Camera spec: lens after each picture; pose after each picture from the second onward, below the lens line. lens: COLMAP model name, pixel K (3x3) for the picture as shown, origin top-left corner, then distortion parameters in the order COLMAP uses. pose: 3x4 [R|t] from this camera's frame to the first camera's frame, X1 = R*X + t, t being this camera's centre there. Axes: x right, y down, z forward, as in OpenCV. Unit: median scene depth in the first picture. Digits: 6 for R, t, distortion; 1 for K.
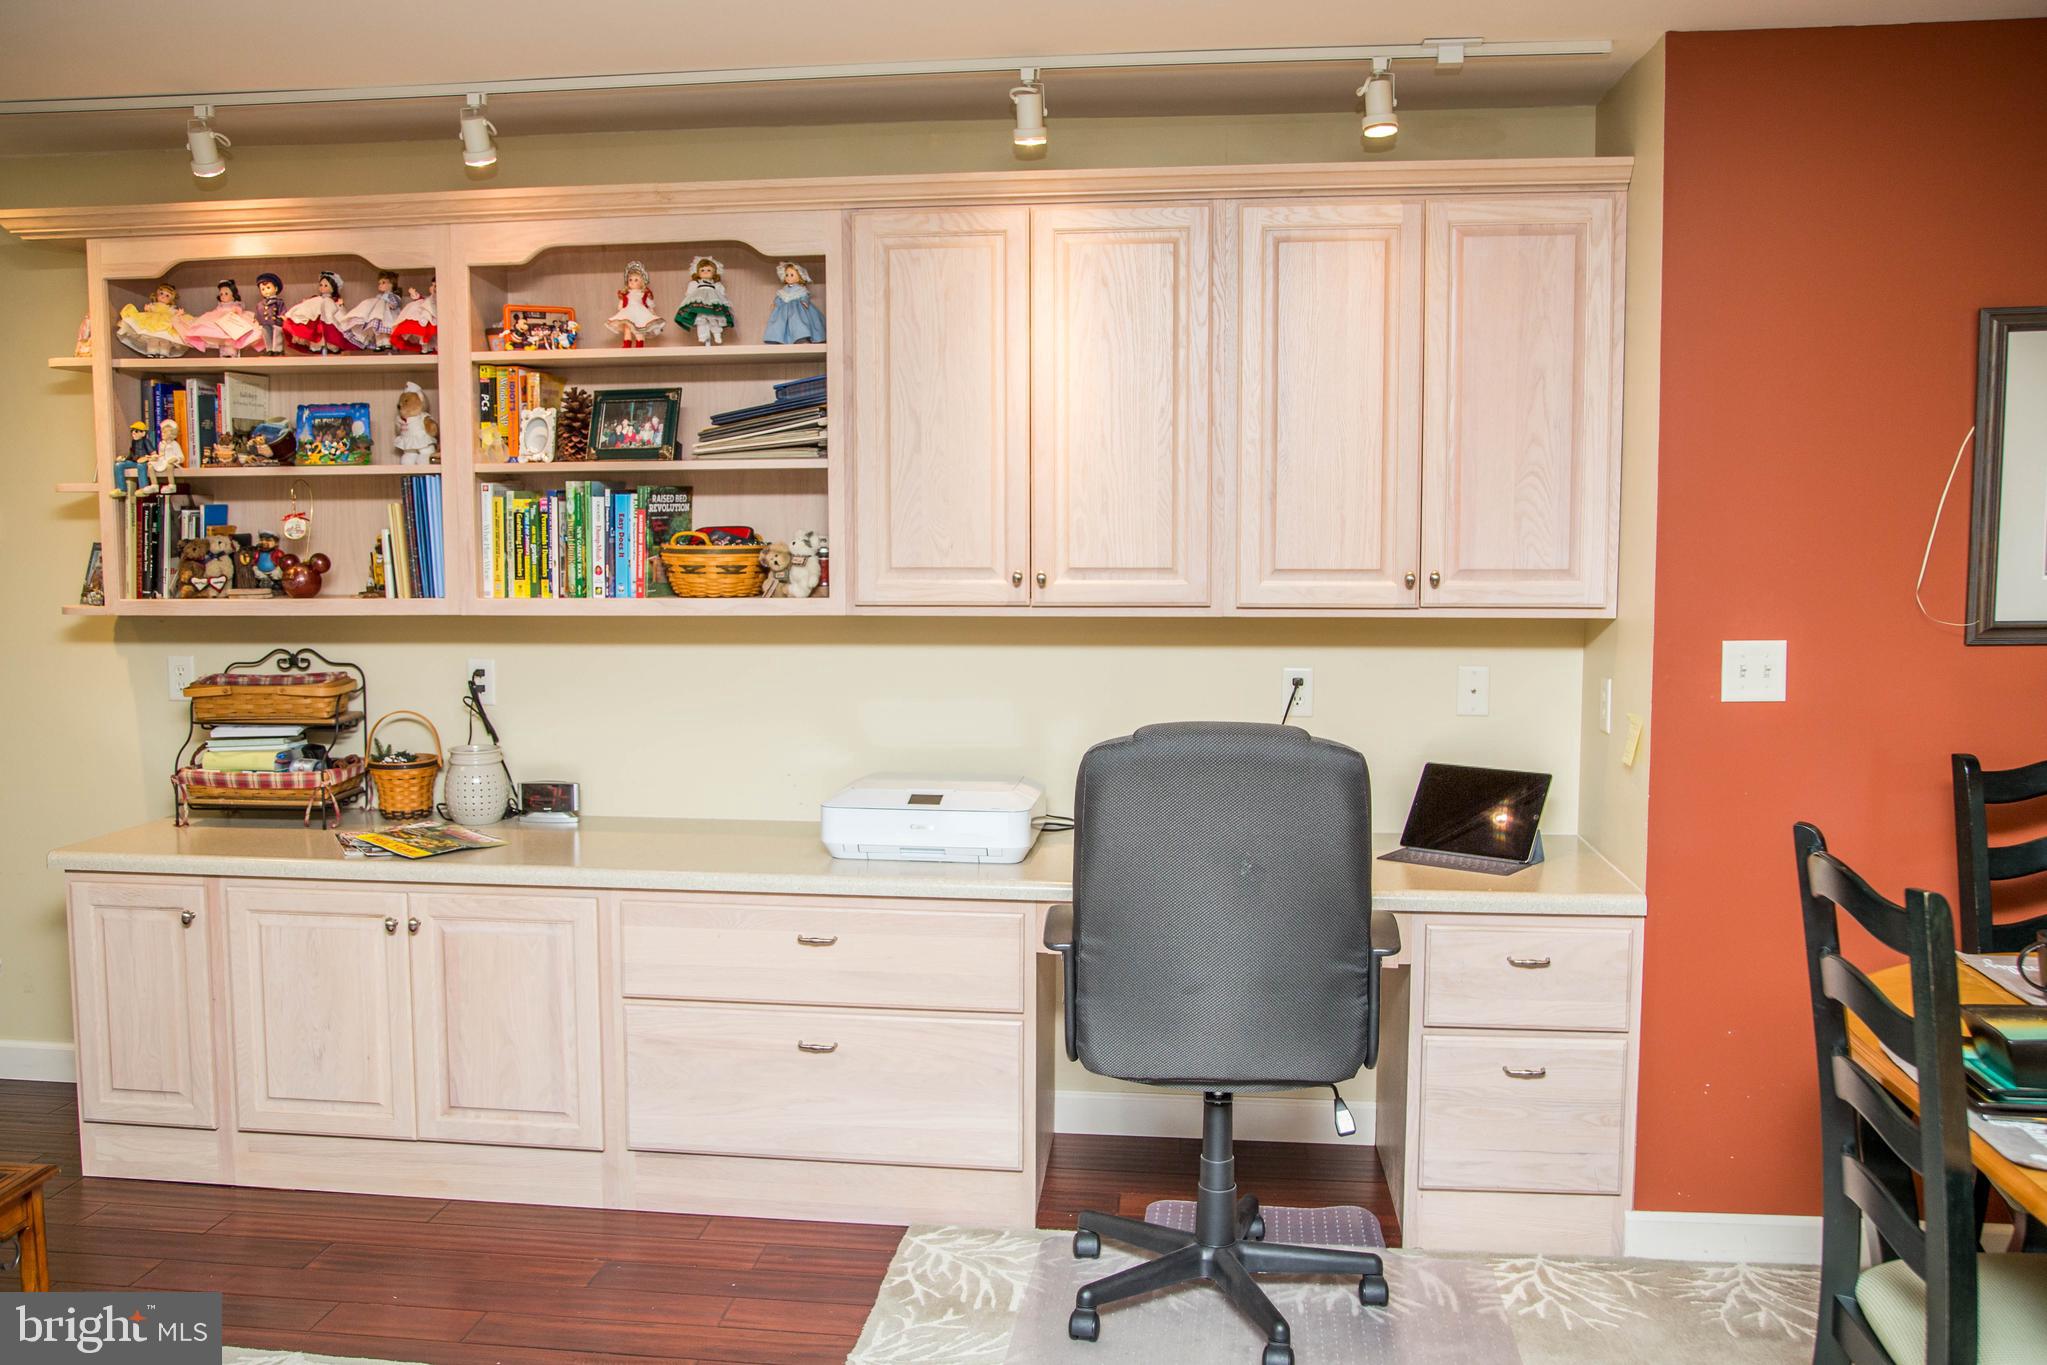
lens RADIAL K [[1683.0, 0, 1023.5], [0, 1683.0, 682.5], [0, 0, 1]] dist [-0.097103, 0.128862]
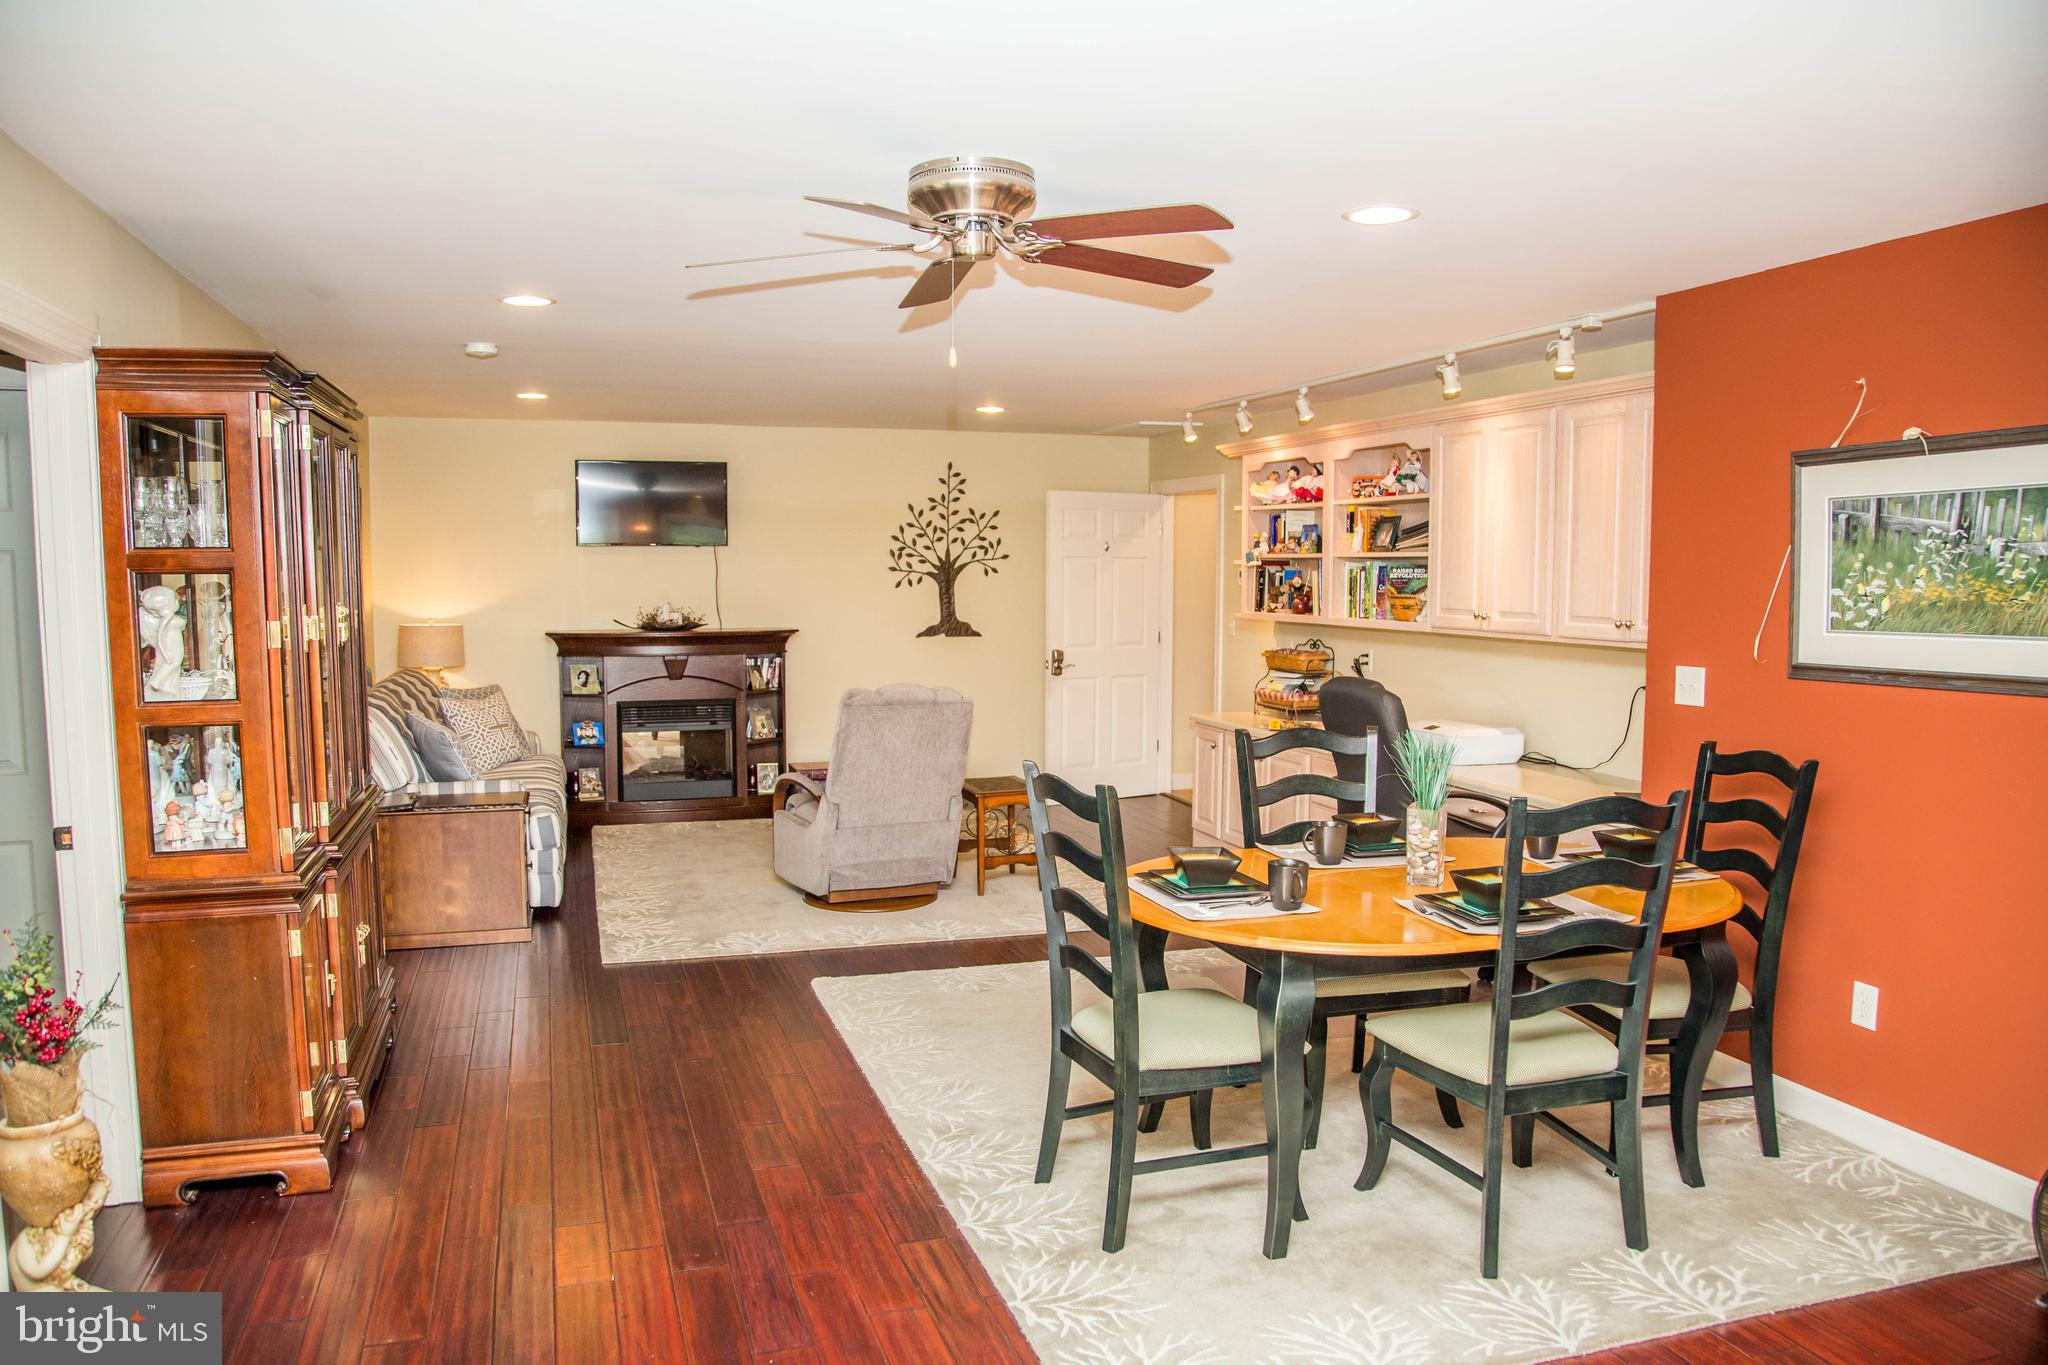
lens RADIAL K [[1427.0, 0, 1024.0], [0, 1427.0, 682.5], [0, 0, 1]] dist [-0.113914, 0.076797]
pose [[0.425614, 0.079647, -0.901393, 1.157894], [-0.104634, 0.993769, 0.038404, 0.004409], [0.898835, 0.077971, 0.431296, -0.118706]]
